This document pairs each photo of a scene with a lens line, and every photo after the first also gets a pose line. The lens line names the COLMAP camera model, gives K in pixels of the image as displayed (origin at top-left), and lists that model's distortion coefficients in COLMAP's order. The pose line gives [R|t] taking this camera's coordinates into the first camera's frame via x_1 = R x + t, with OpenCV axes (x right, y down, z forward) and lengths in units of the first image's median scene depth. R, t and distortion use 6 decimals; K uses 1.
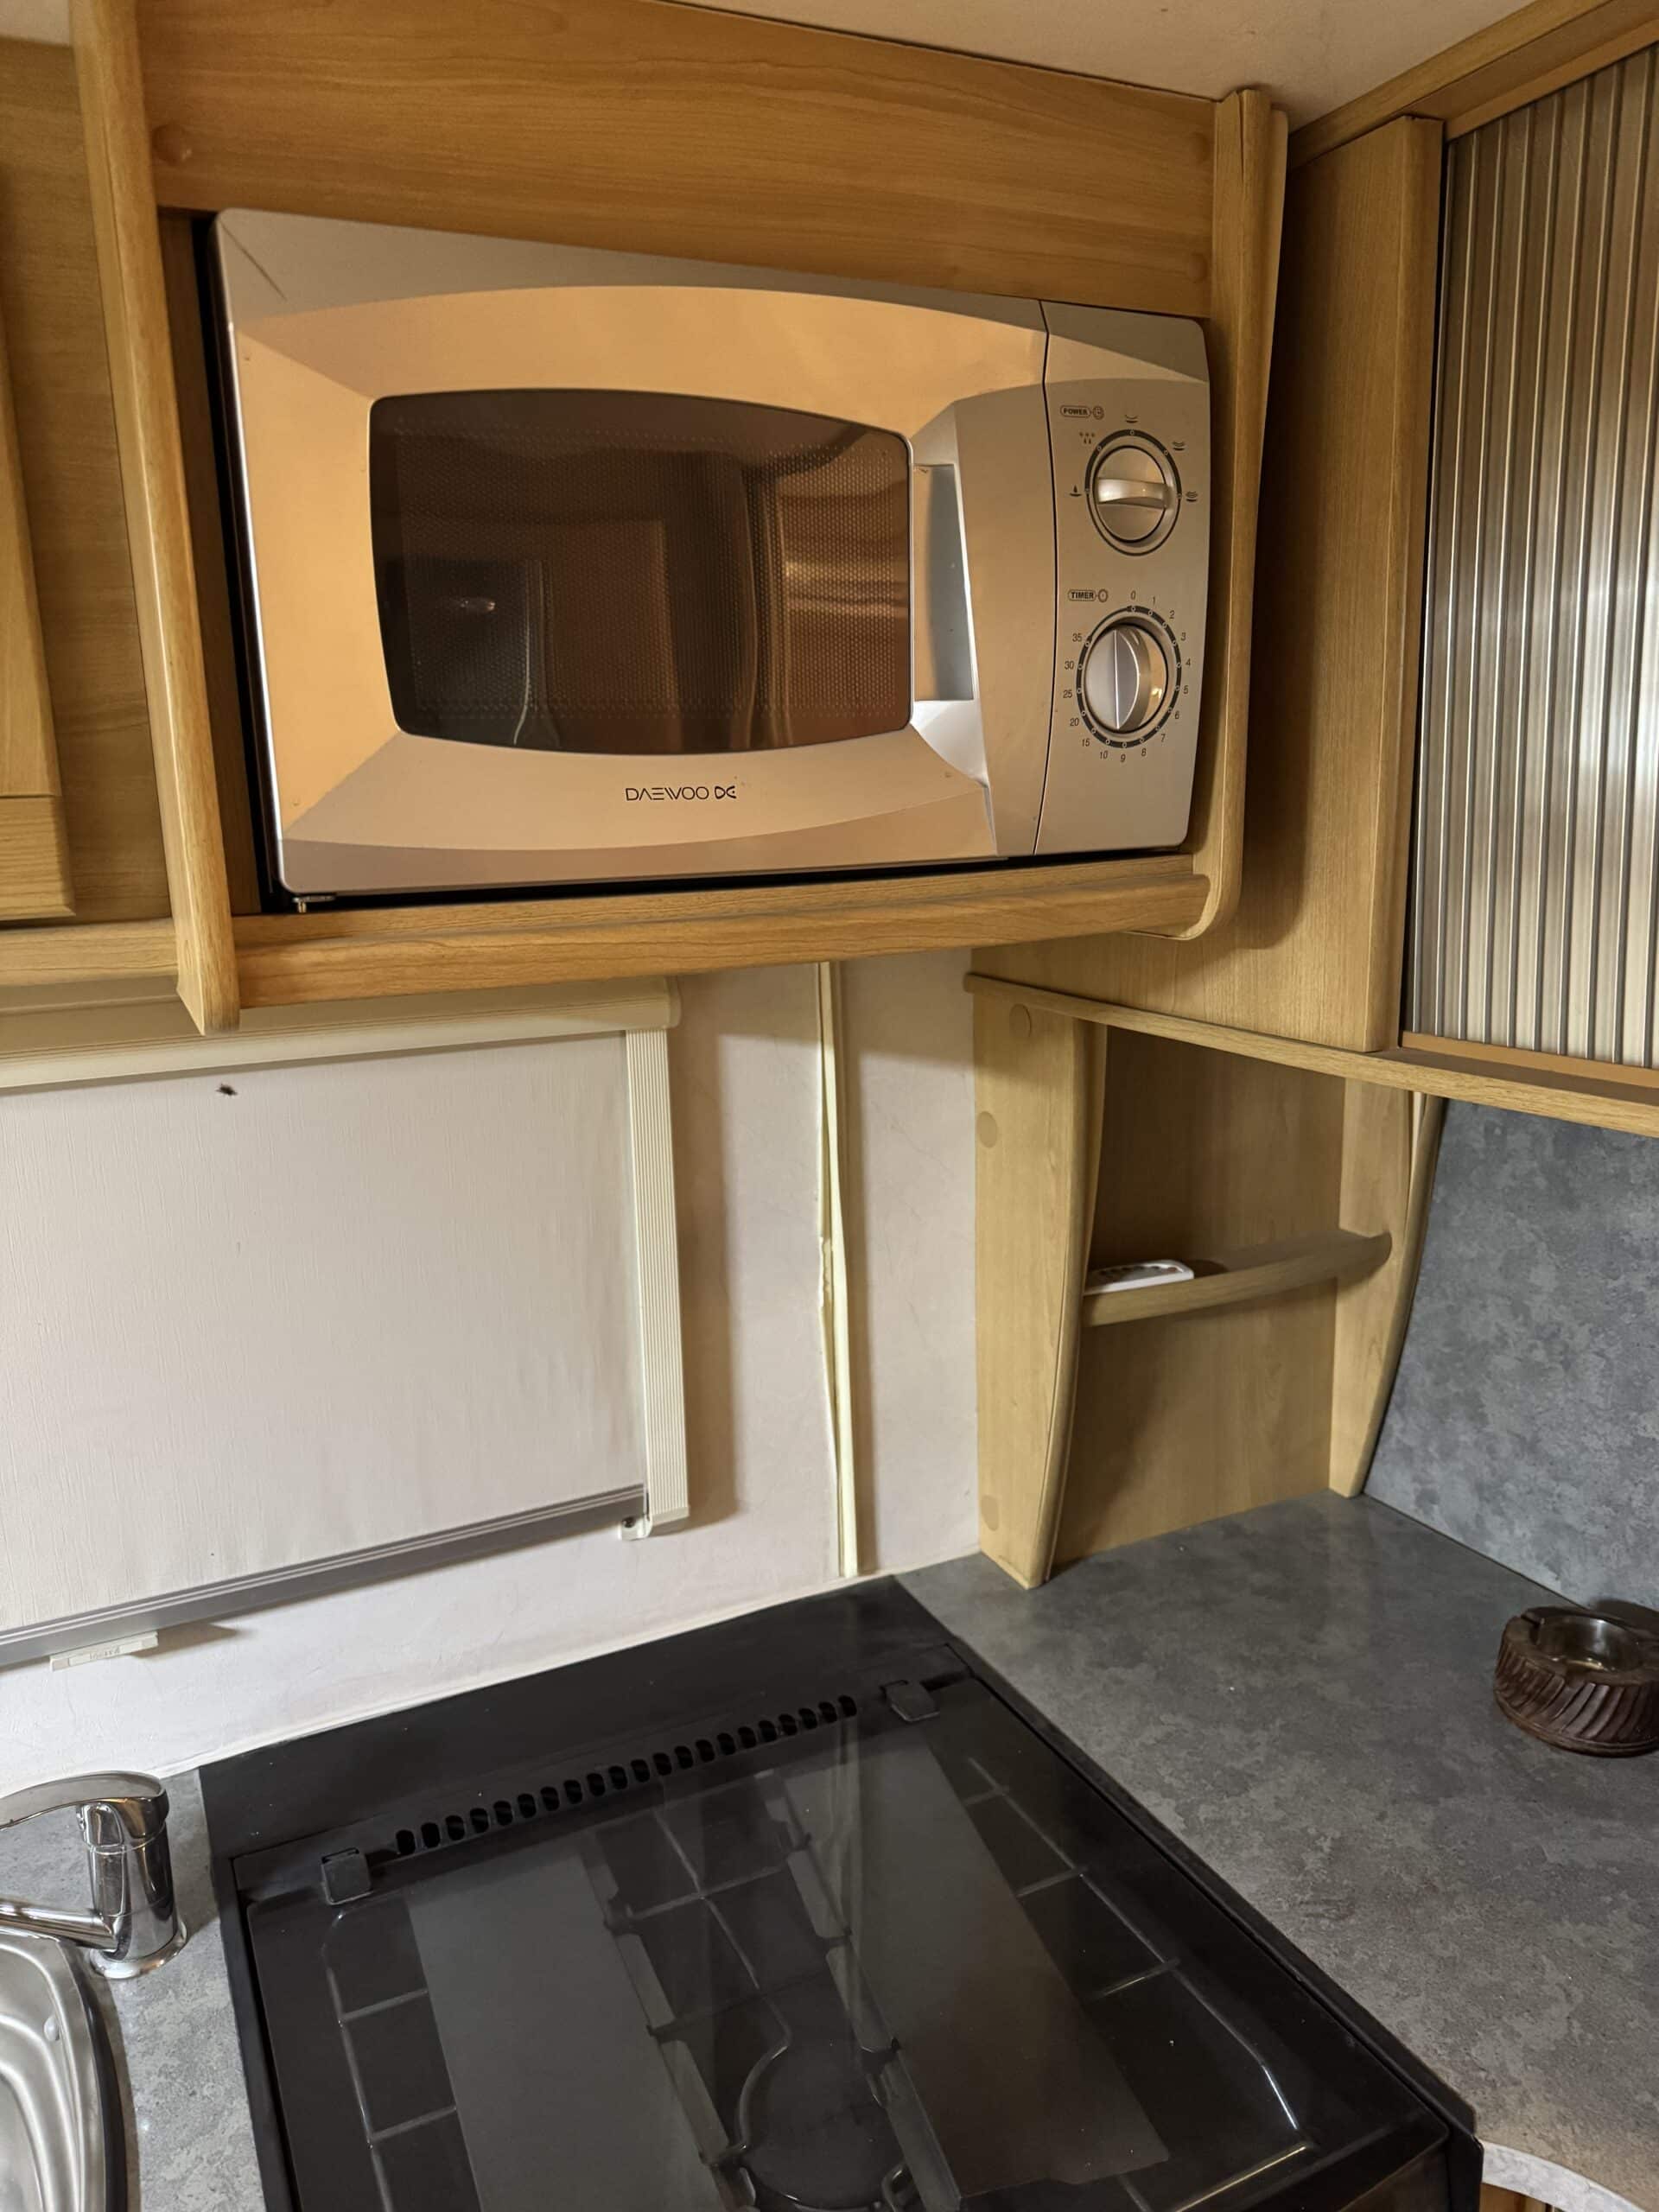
lens RADIAL K [[1567.5, 0, 829.5], [0, 1567.5, 1106.0], [0, 0, 1]] dist [0.002717, -0.019657]
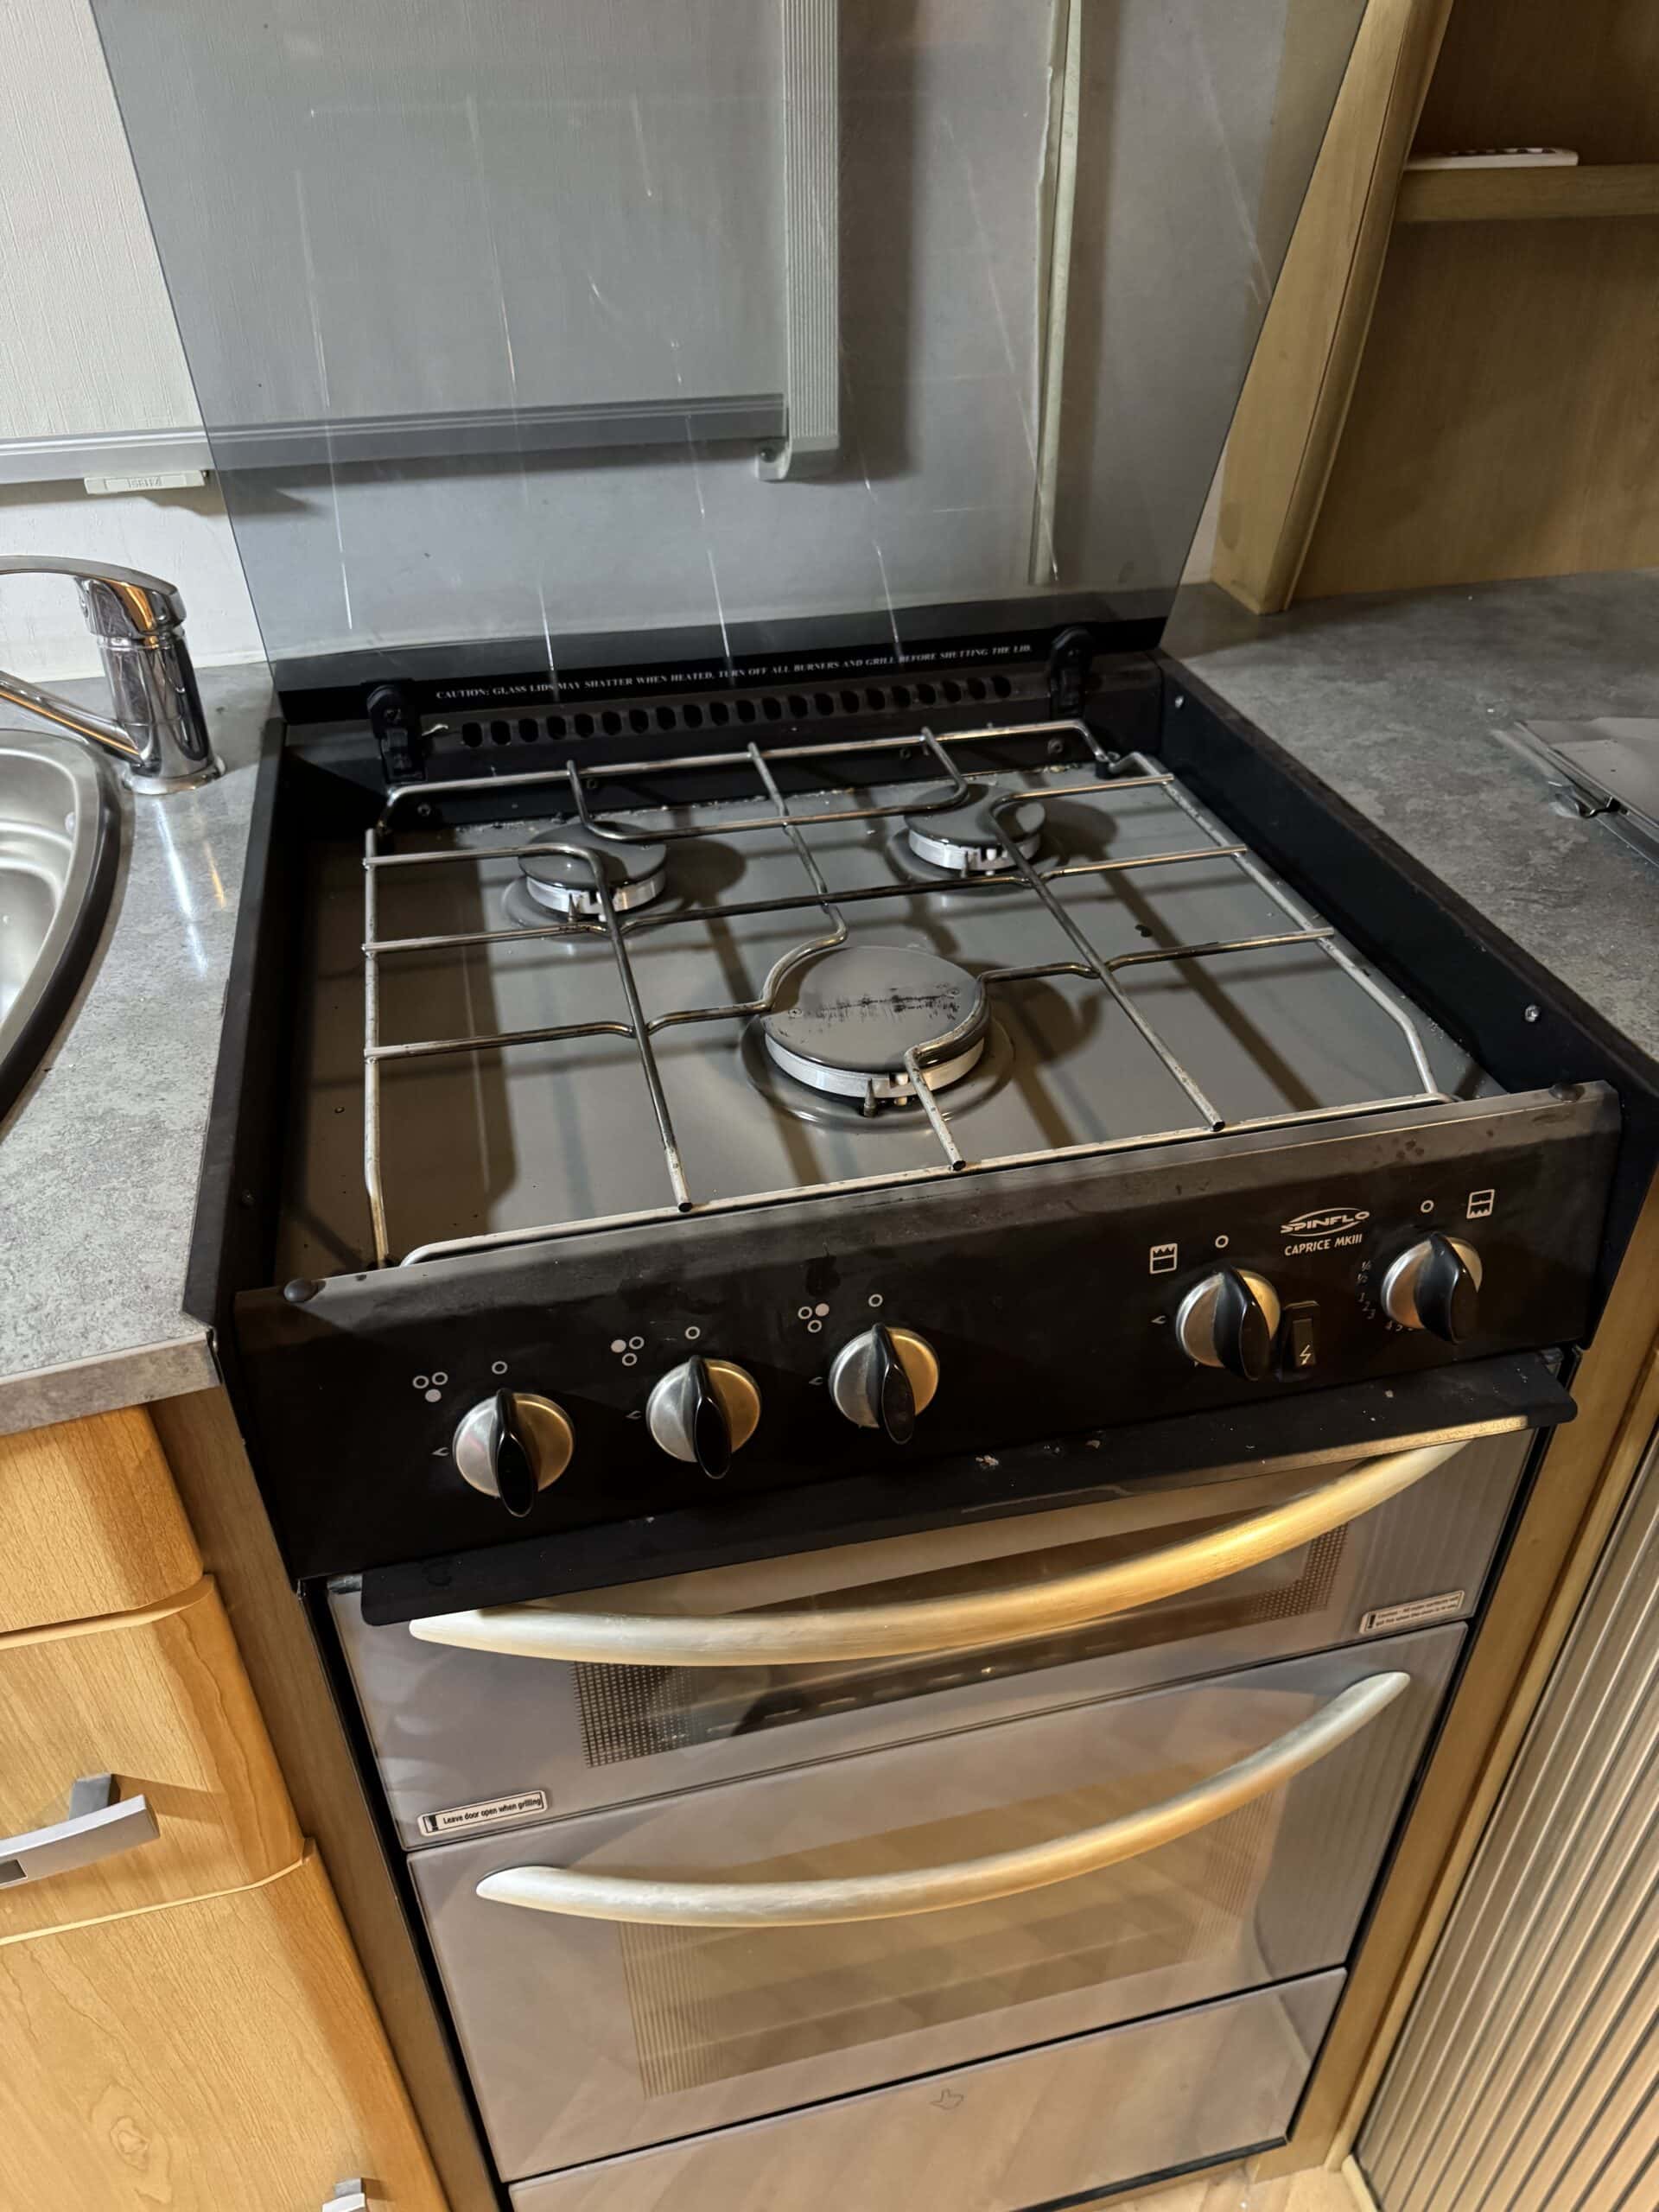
lens RADIAL K [[1573.6, 0, 829.5], [0, 1573.6, 1106.0], [0, 0, 1]] dist [0.006883, -0.007694]
pose [[0.975261, 0.147407, -0.164736, 0.103426], [-0.068894, 0.910777, 0.407111, 0.282808], [0.210049, -0.385690, 0.898400, 0.159096]]
